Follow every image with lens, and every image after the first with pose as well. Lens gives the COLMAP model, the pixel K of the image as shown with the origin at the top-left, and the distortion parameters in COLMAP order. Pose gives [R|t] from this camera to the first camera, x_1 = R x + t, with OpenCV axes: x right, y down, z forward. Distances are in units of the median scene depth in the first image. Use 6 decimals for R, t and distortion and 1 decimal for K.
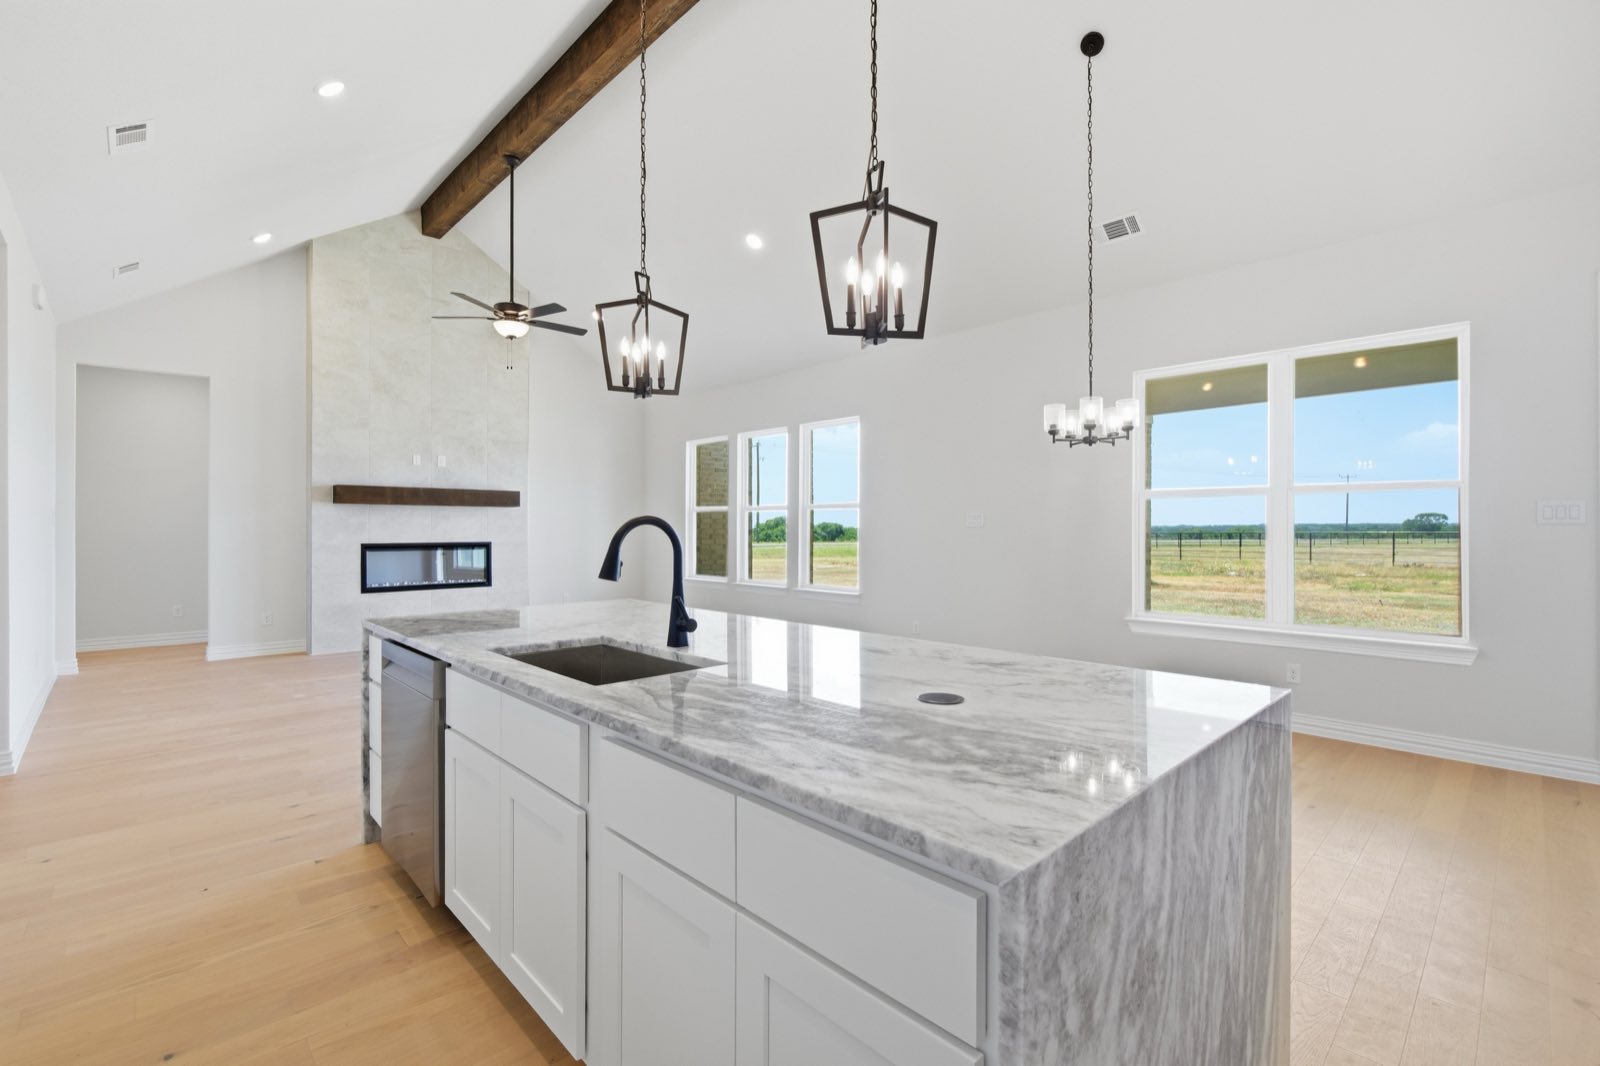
lens RADIAL K [[713.5, 0, 798.1], [0, 713.5, 535.2], [0, 0, 1]] dist [-0.008894, 0.000981]
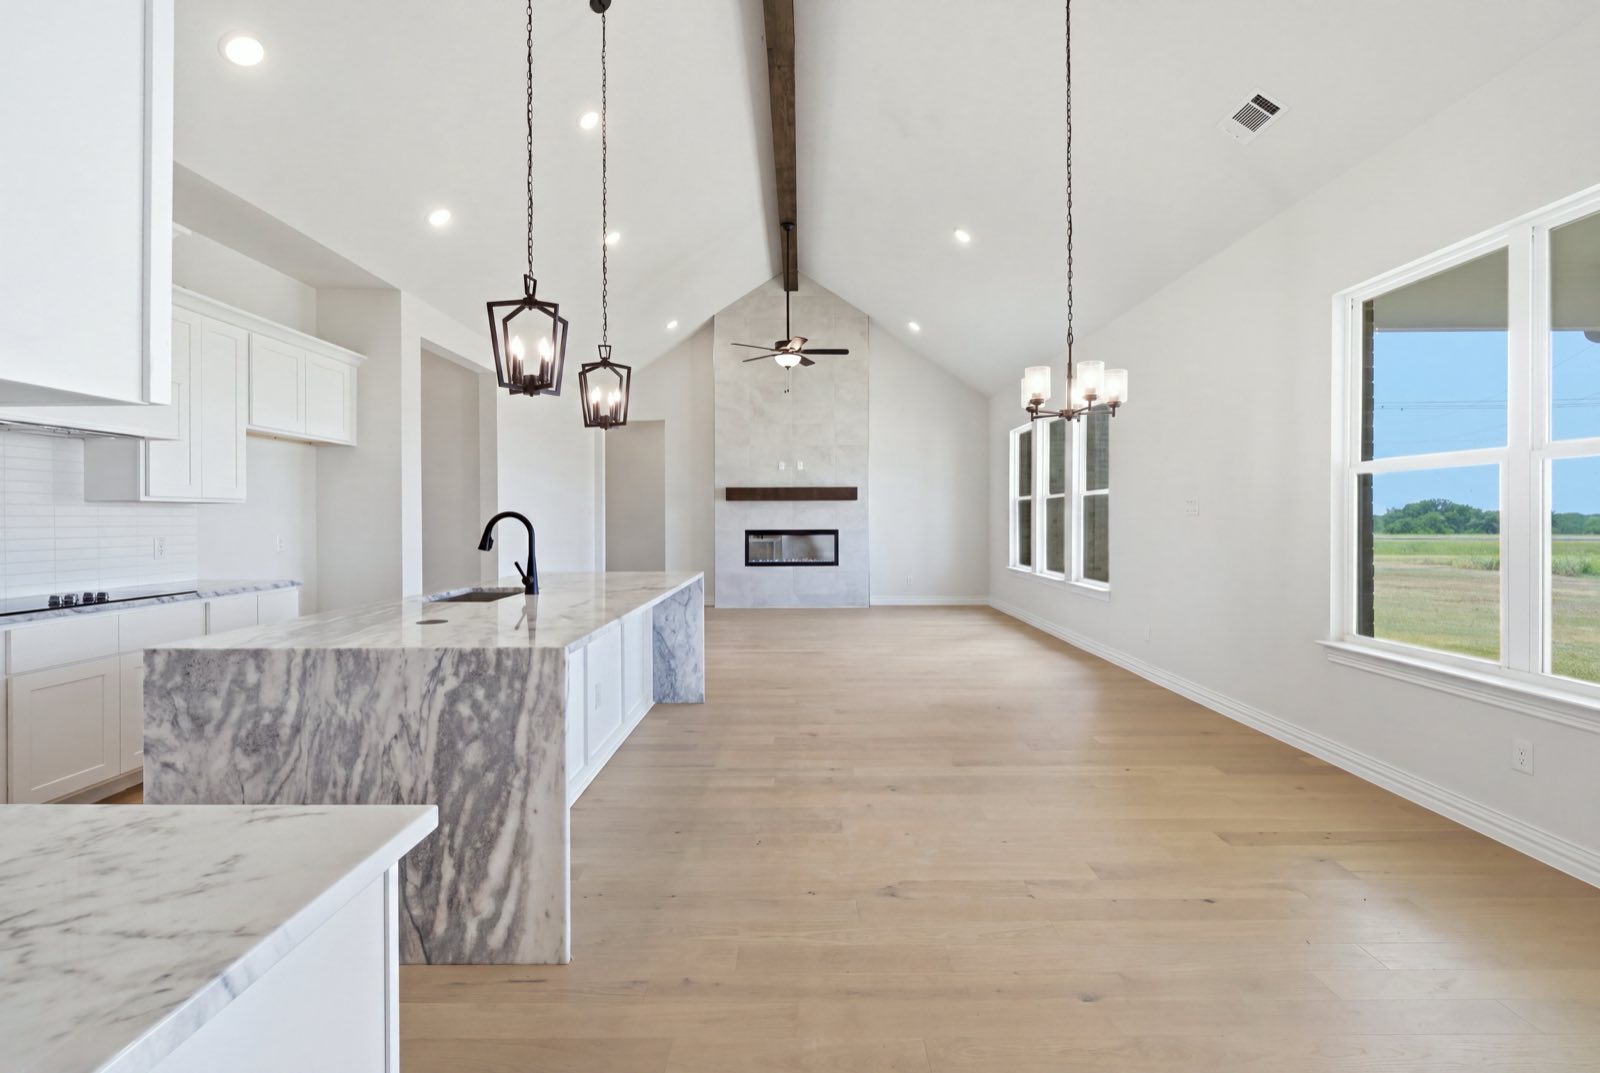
lens RADIAL K [[713.5, 0, 792.6], [0, 713.5, 526.4], [0, 0, 1]] dist [-0.008894, 0.000981]
pose [[0.714690, 0.005164, -0.699422, 0.405112], [-0.002832, 0.999986, 0.004490, -0.000740], [0.699435, -0.001228, 0.714695, 0.083149]]
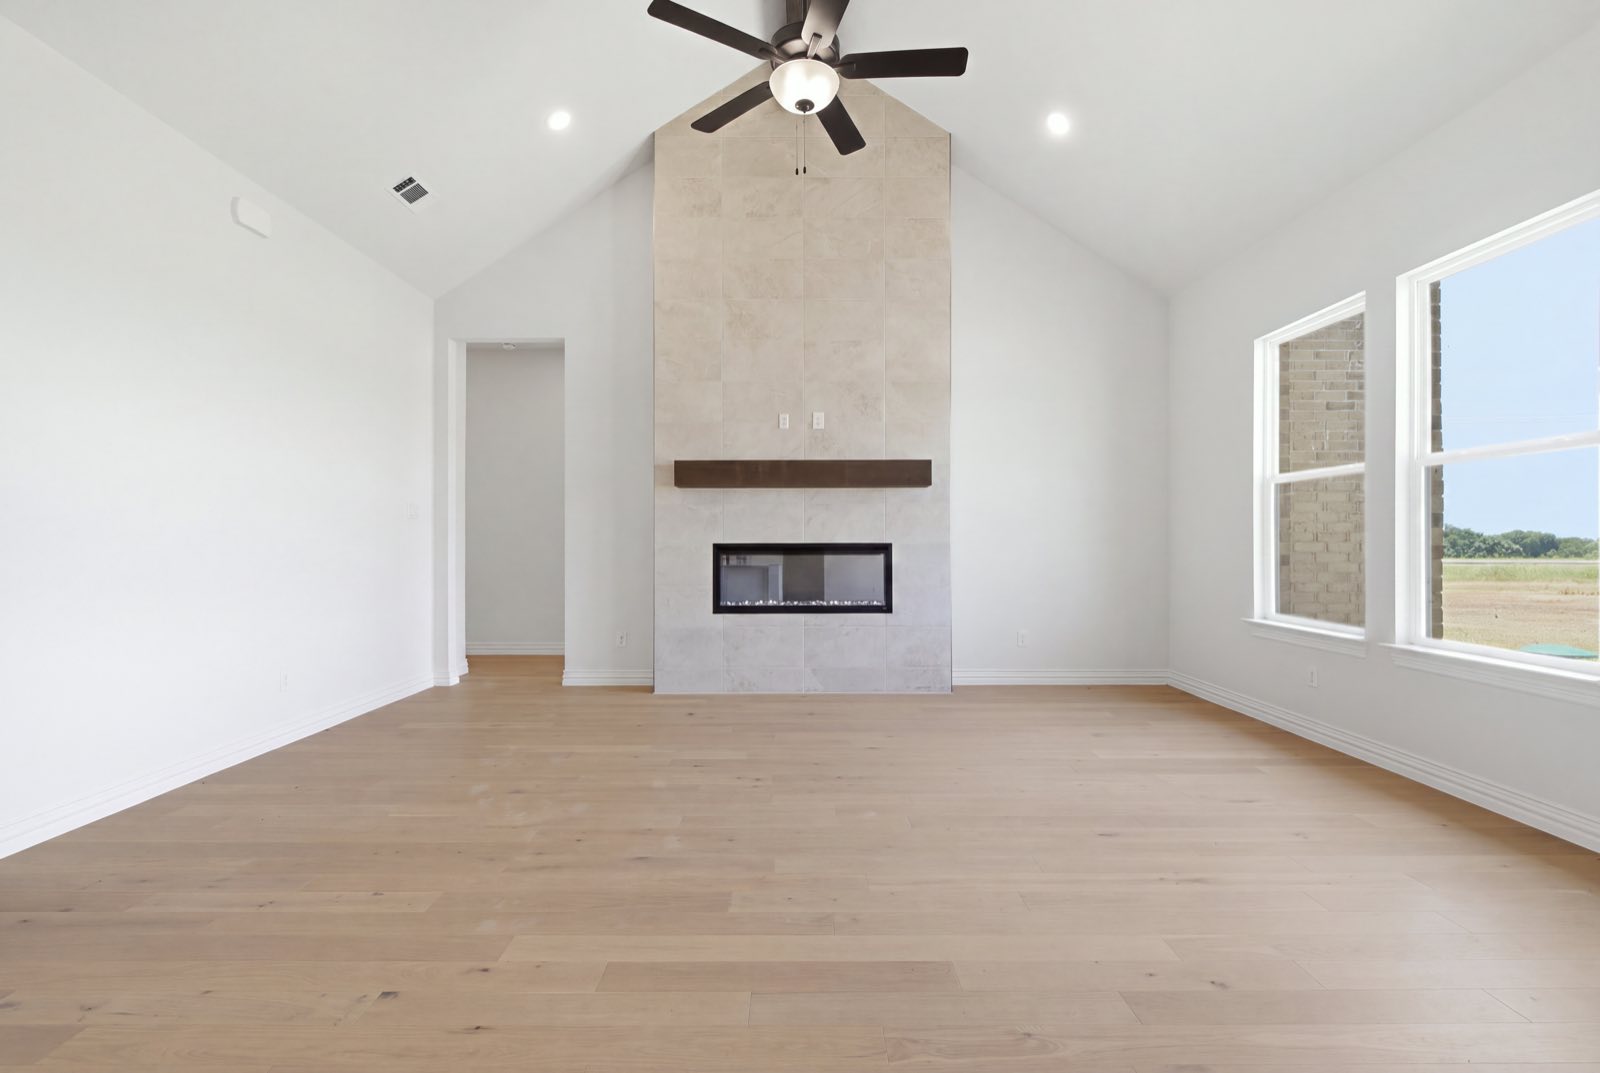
lens RADIAL K [[713.5, 0, 793.7], [0, 713.5, 535.8], [0, 0, 1]] dist [-0.008894, 0.000981]
pose [[0.734643, -0.001633, -0.678452, -0.070822], [-0.003132, 0.999978, -0.005799, 0.007967], [0.678447, 0.006385, 0.734622, 0.525062]]
